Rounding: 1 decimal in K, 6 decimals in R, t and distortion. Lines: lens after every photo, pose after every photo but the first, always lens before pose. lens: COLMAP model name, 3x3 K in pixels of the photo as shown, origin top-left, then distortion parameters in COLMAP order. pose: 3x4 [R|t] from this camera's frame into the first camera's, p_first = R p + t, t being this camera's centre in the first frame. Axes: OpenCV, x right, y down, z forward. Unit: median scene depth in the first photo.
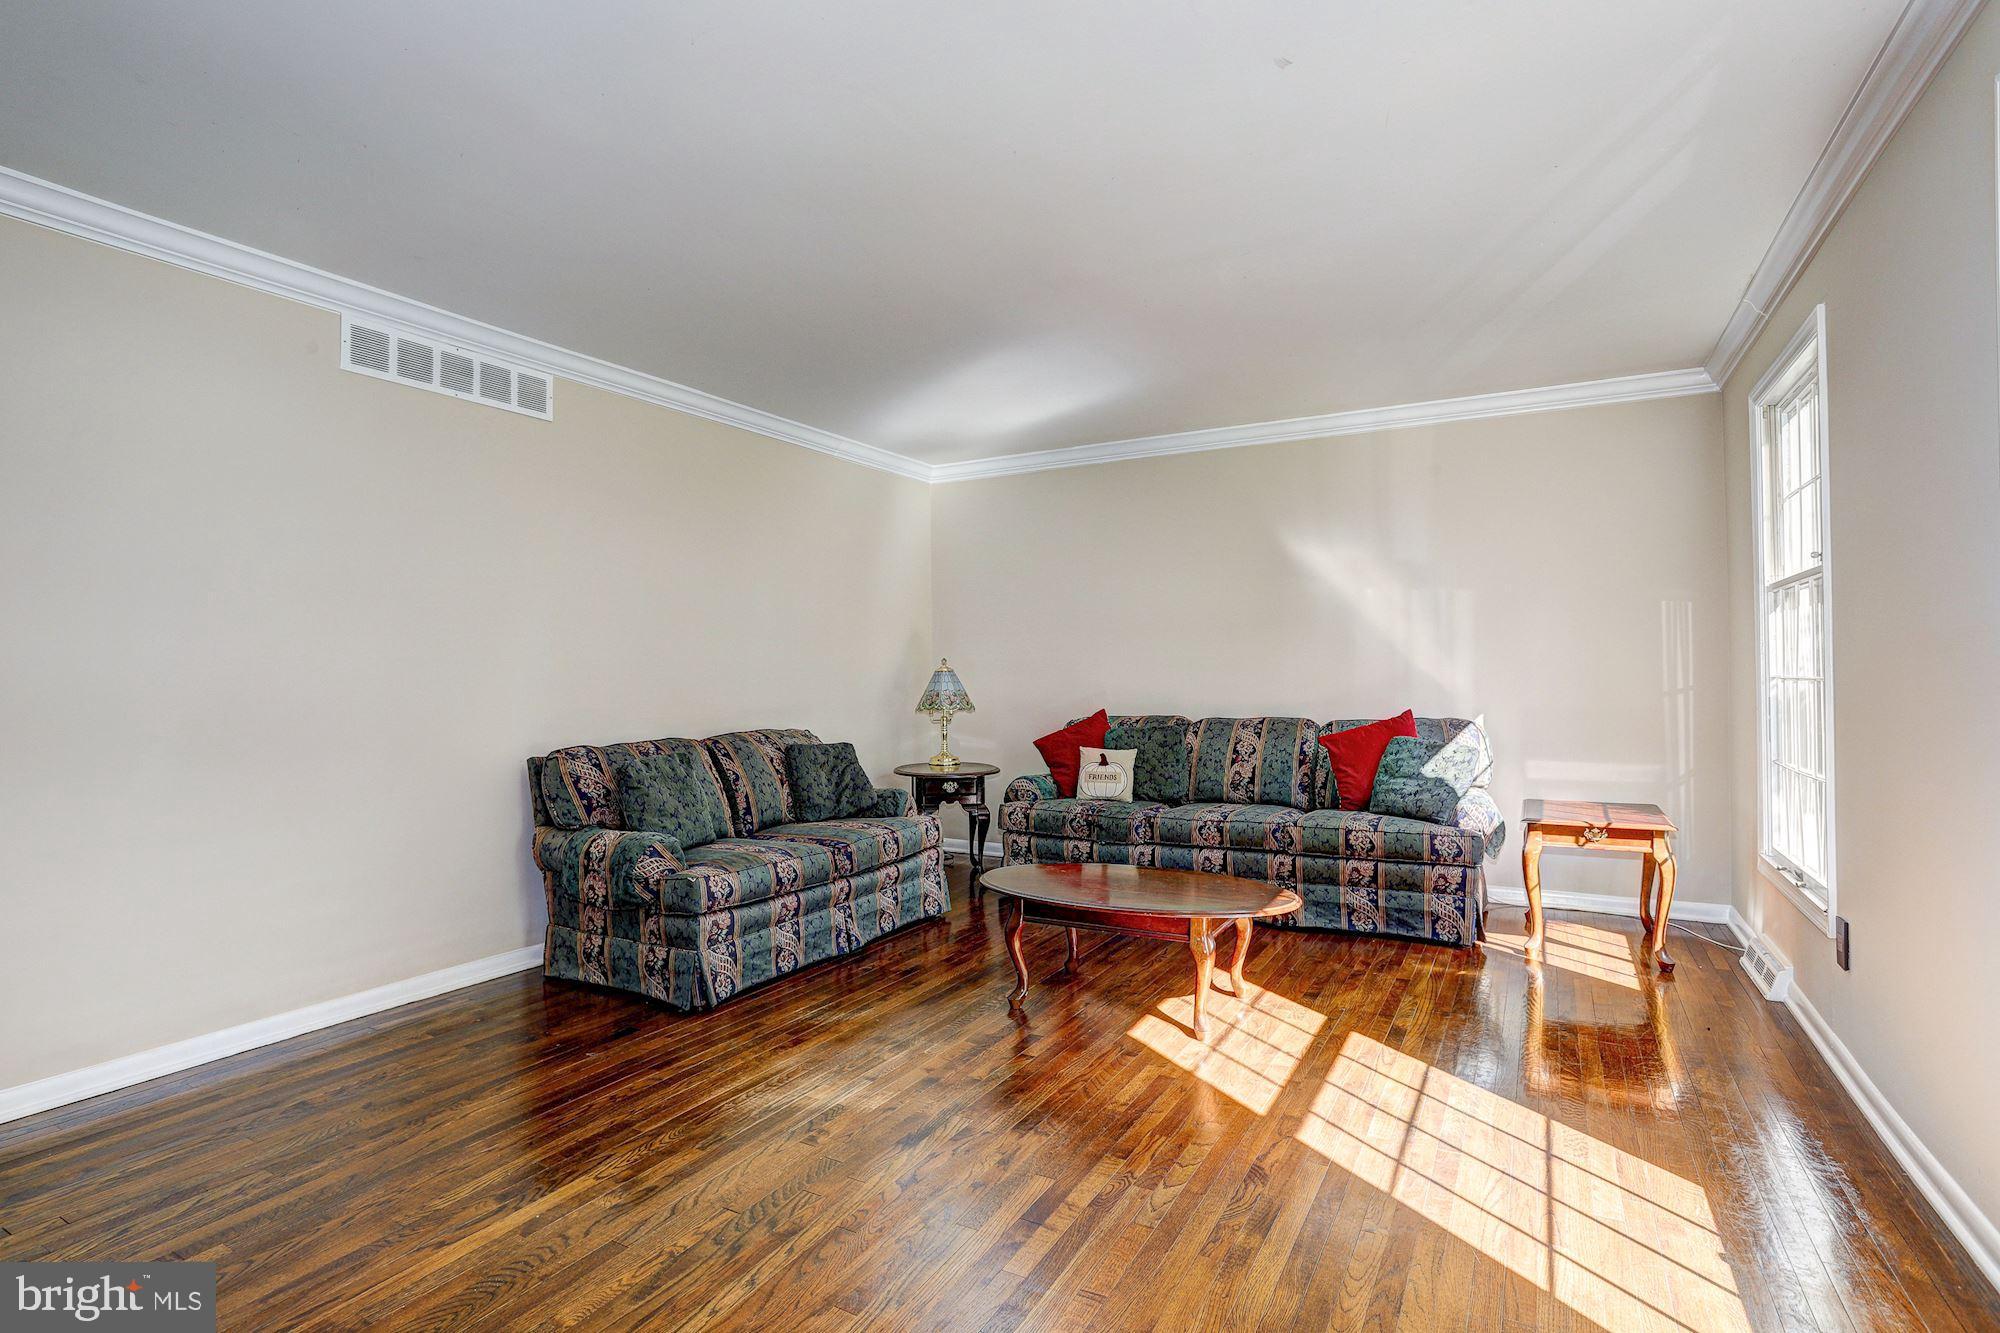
lens RADIAL K [[971.0, 0, 988.0], [0, 971.0, 668.9], [0, 0, 1]] dist [-0.043757, 0.010974]
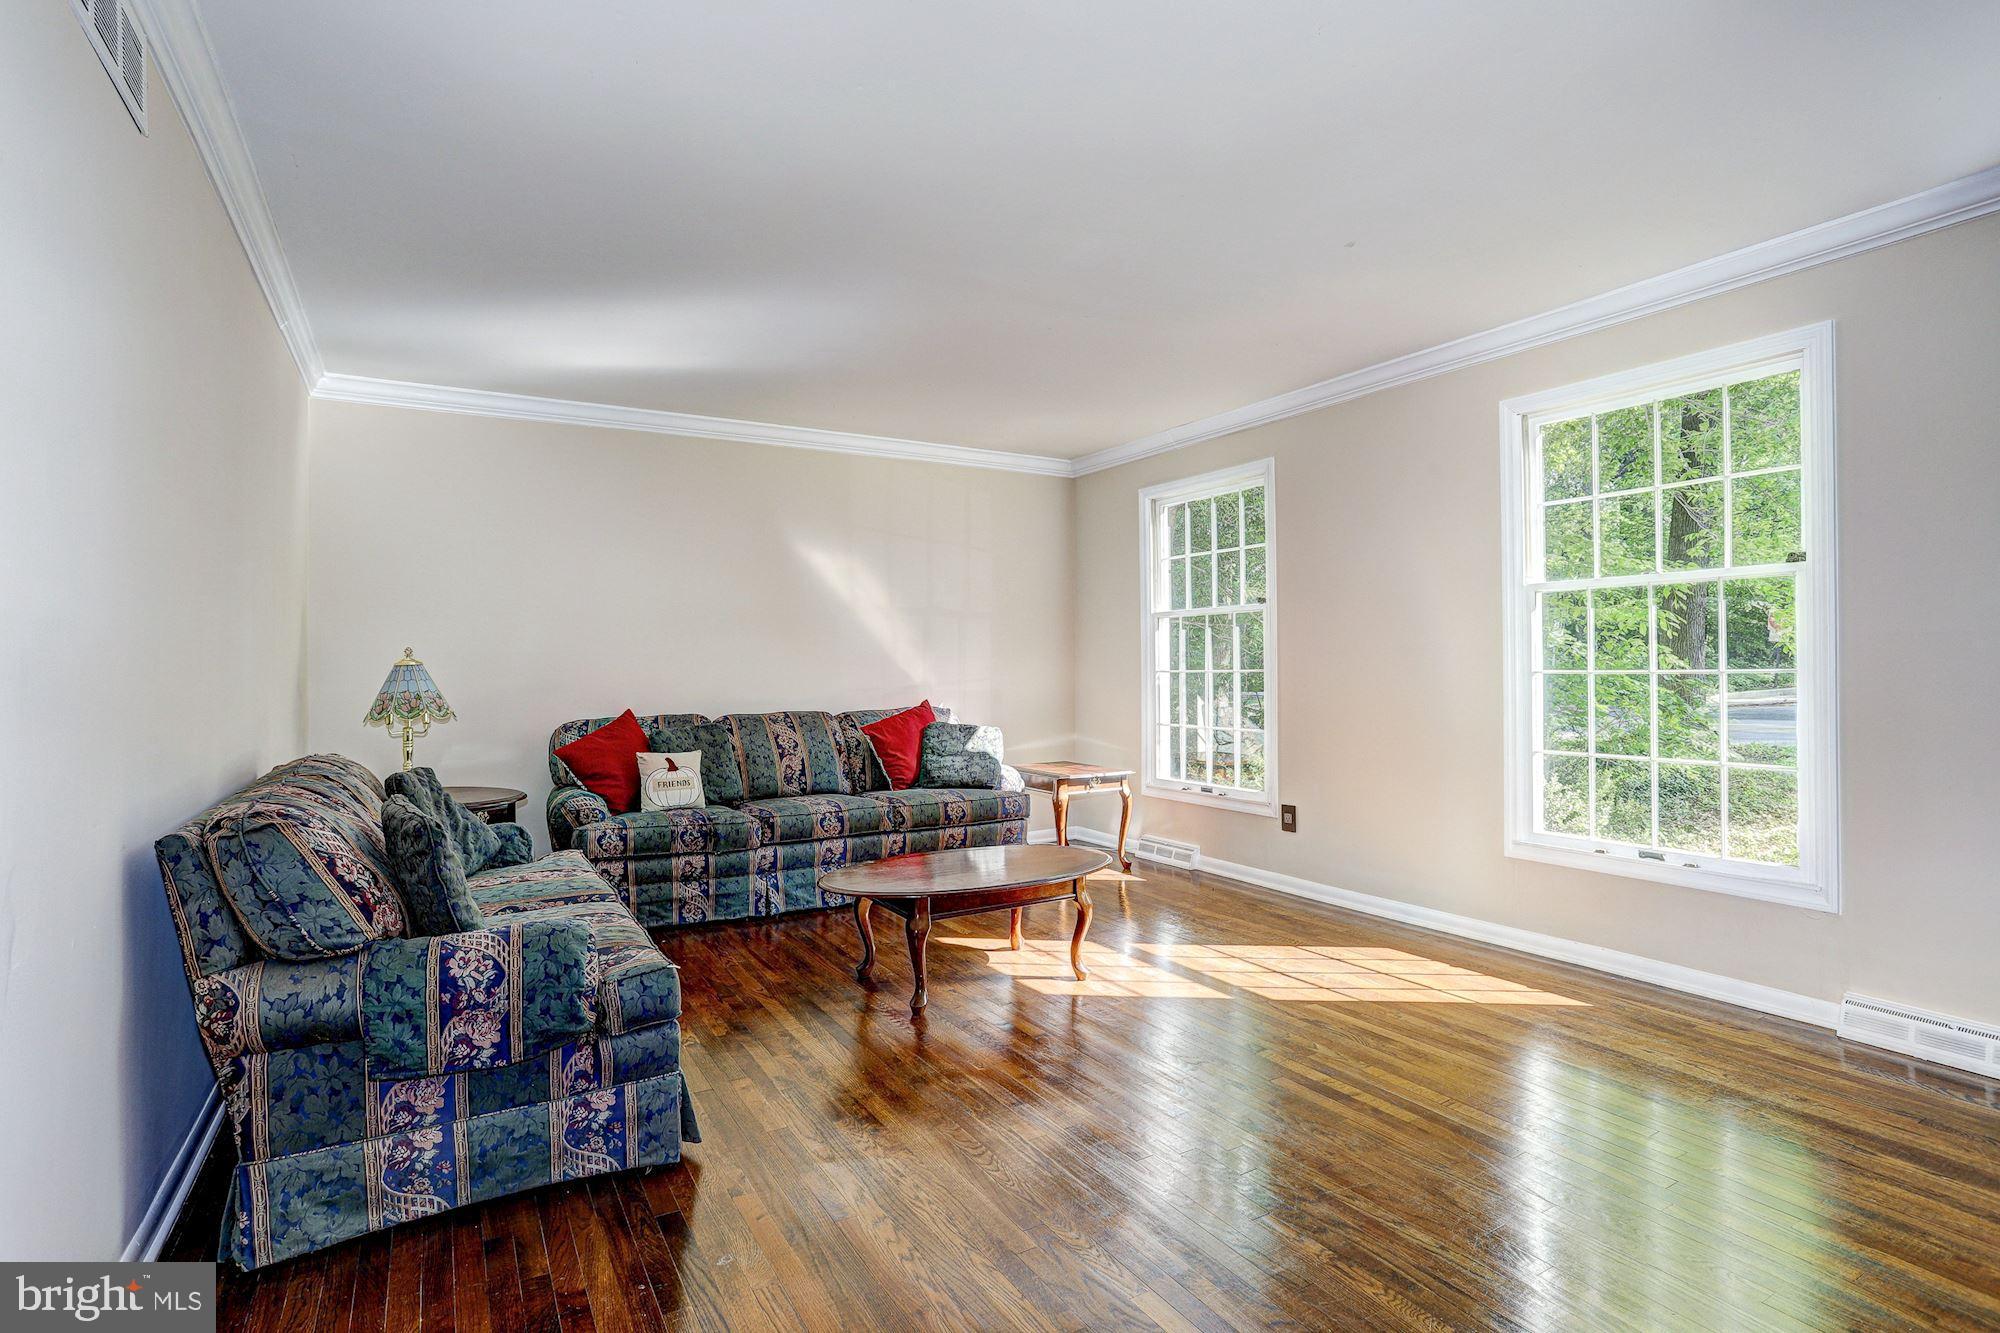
lens RADIAL K [[965.6, 0, 992.4], [0, 965.6, 657.3], [0, 0, 1]] dist [-0.022531, 0.009483]
pose [[0.491764, 0.017725, 0.870548, -0.539539], [-0.004581, 0.999832, -0.017770, 0.009931], [-0.870717, 0.004751, 0.491762, 0.327151]]
